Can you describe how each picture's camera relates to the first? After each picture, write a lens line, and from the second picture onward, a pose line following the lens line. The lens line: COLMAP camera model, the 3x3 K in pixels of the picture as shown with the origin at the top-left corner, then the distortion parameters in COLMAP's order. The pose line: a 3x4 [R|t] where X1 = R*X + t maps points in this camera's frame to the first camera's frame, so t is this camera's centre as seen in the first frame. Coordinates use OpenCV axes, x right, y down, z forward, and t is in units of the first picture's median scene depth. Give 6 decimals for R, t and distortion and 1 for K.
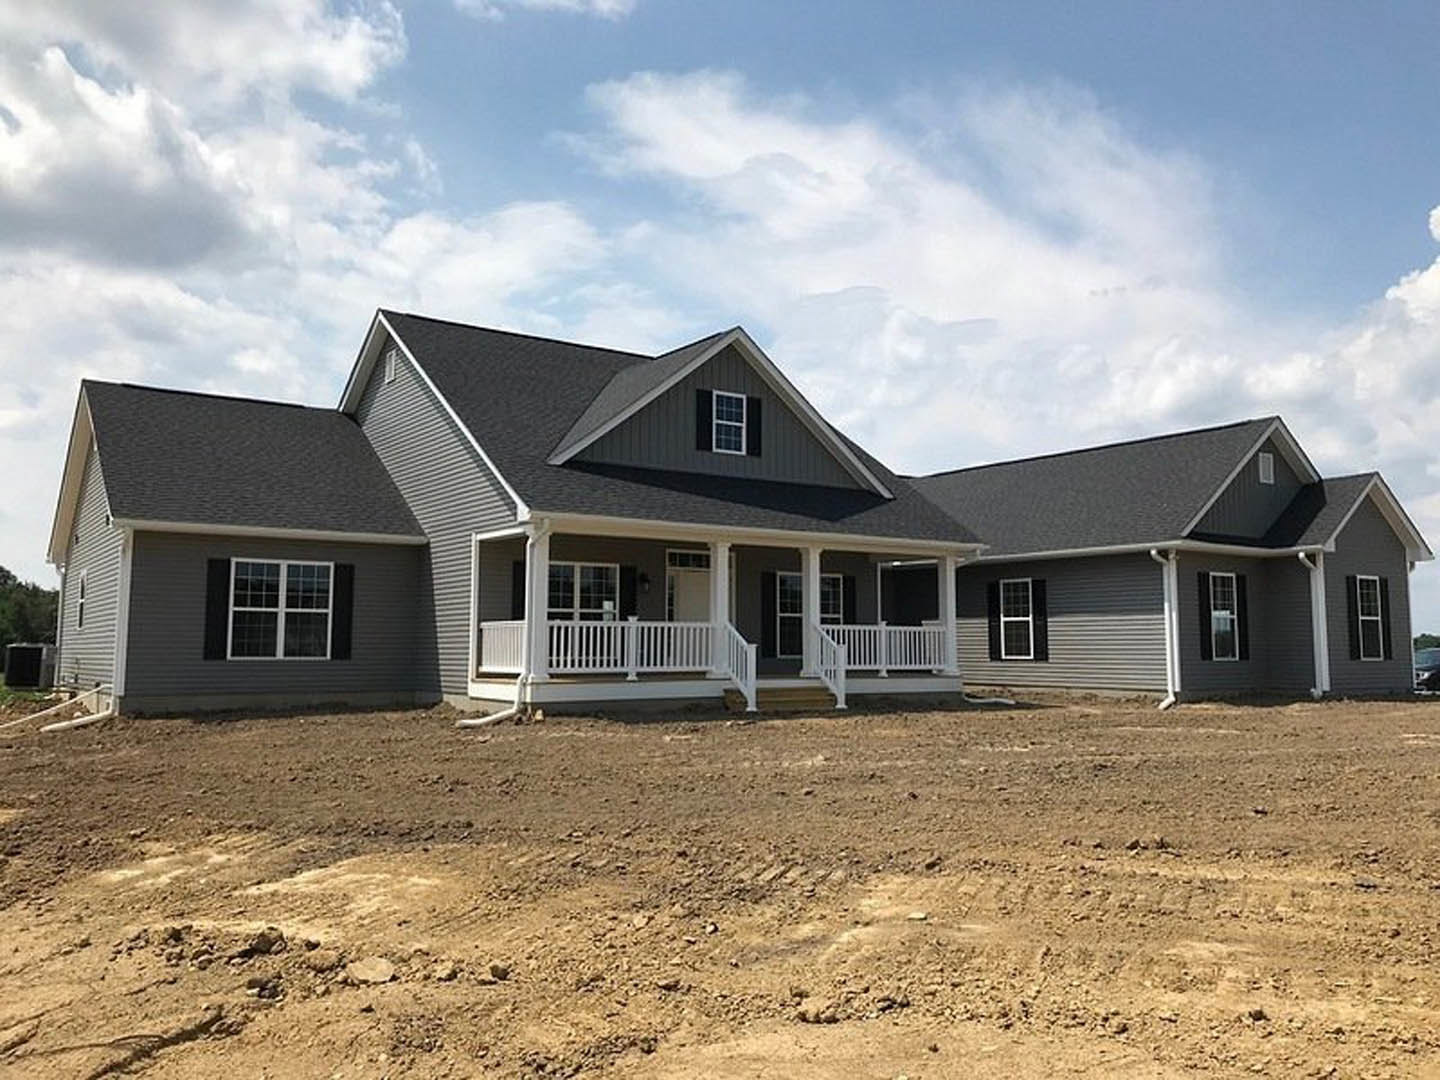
lens RADIAL K [[1167.2, 0, 668.1], [0, 1167.2, 546.2], [0, 0, 1]] dist [0.081737, -0.003974]
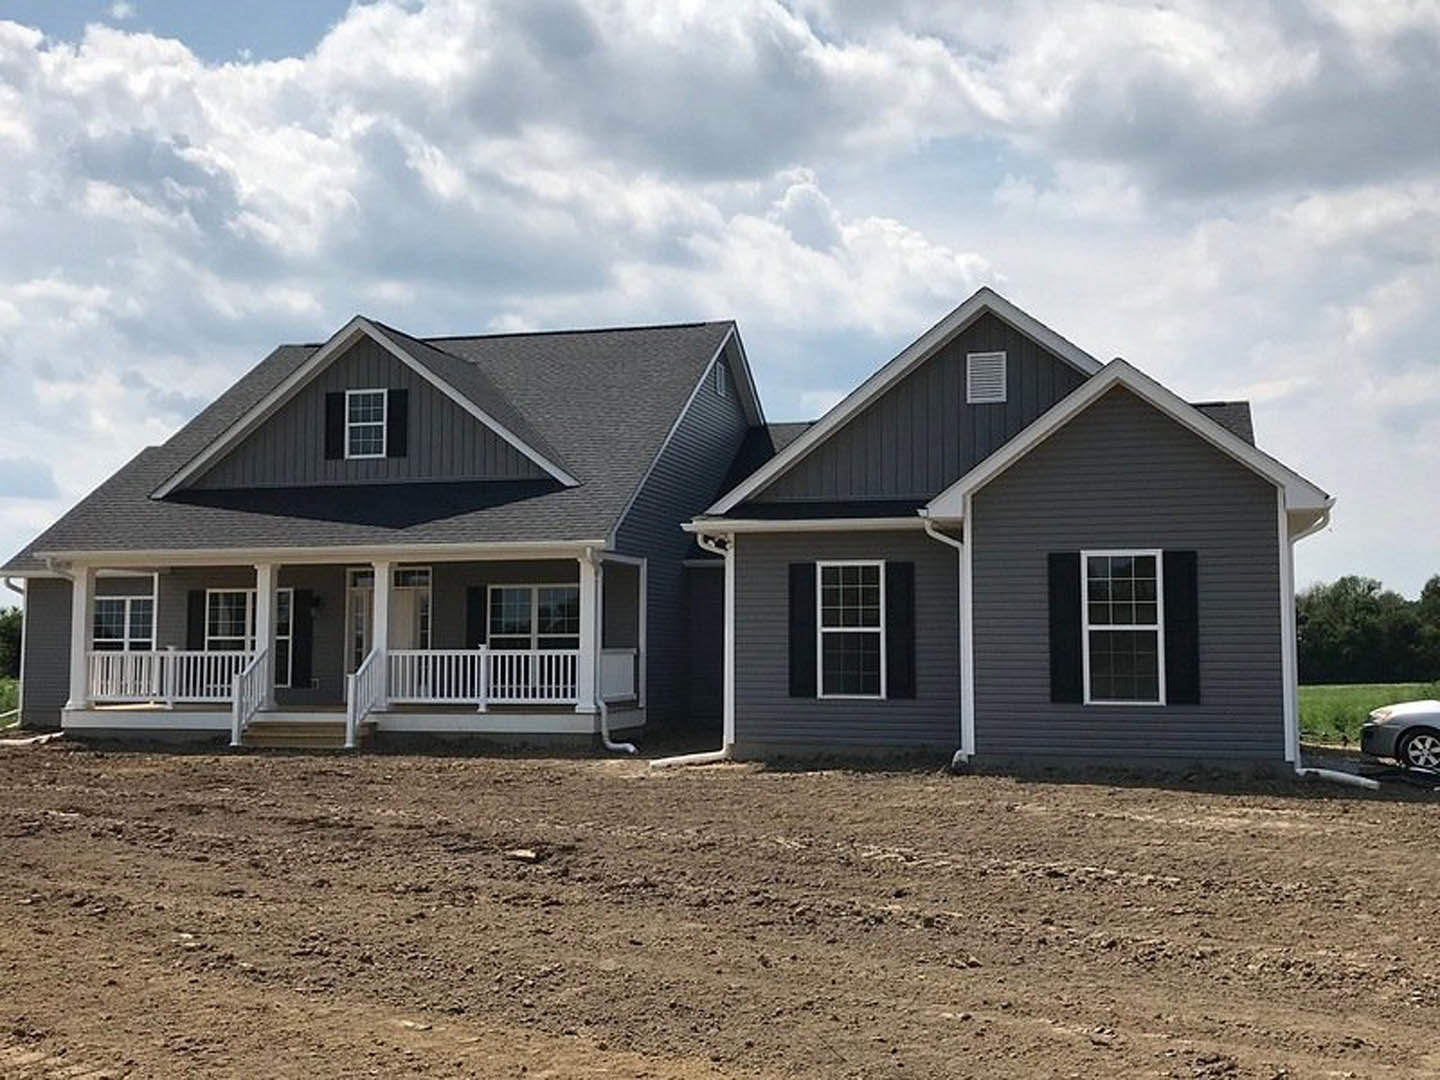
lens RADIAL K [[1509.2, 0, 798.4], [0, 1509.2, 536.3], [0, 0, 1]] dist [-0.073134, 0.014987]
pose [[0.678269, -0.060462, -0.732322, 1.050527], [0.063426, 0.997707, -0.023628, 0.025970], [0.732071, -0.030423, 0.680549, 0.441980]]
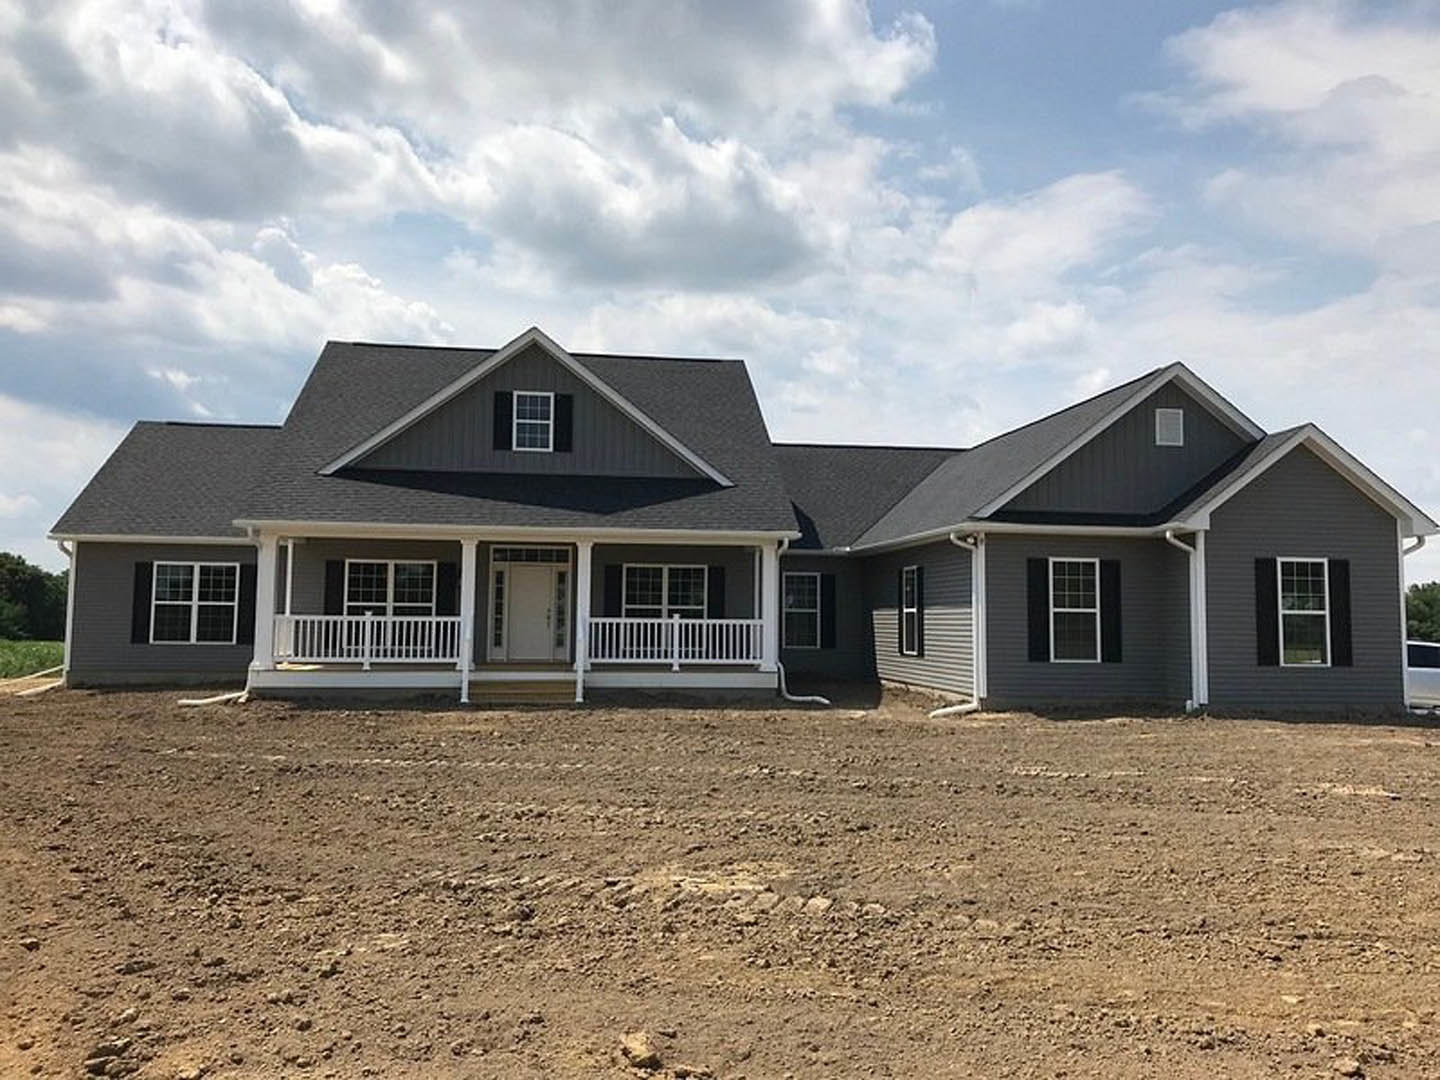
lens RADIAL K [[1174.9, 0, 717.1], [0, 1174.9, 515.0], [0, 0, 1]] dist [0.013729, -0.003562]
pose [[0.888964, -0.032833, -0.456798, 0.633501], [0.025392, 0.999426, -0.022421, 0.003770], [0.457272, 0.008332, 0.889288, 0.149425]]
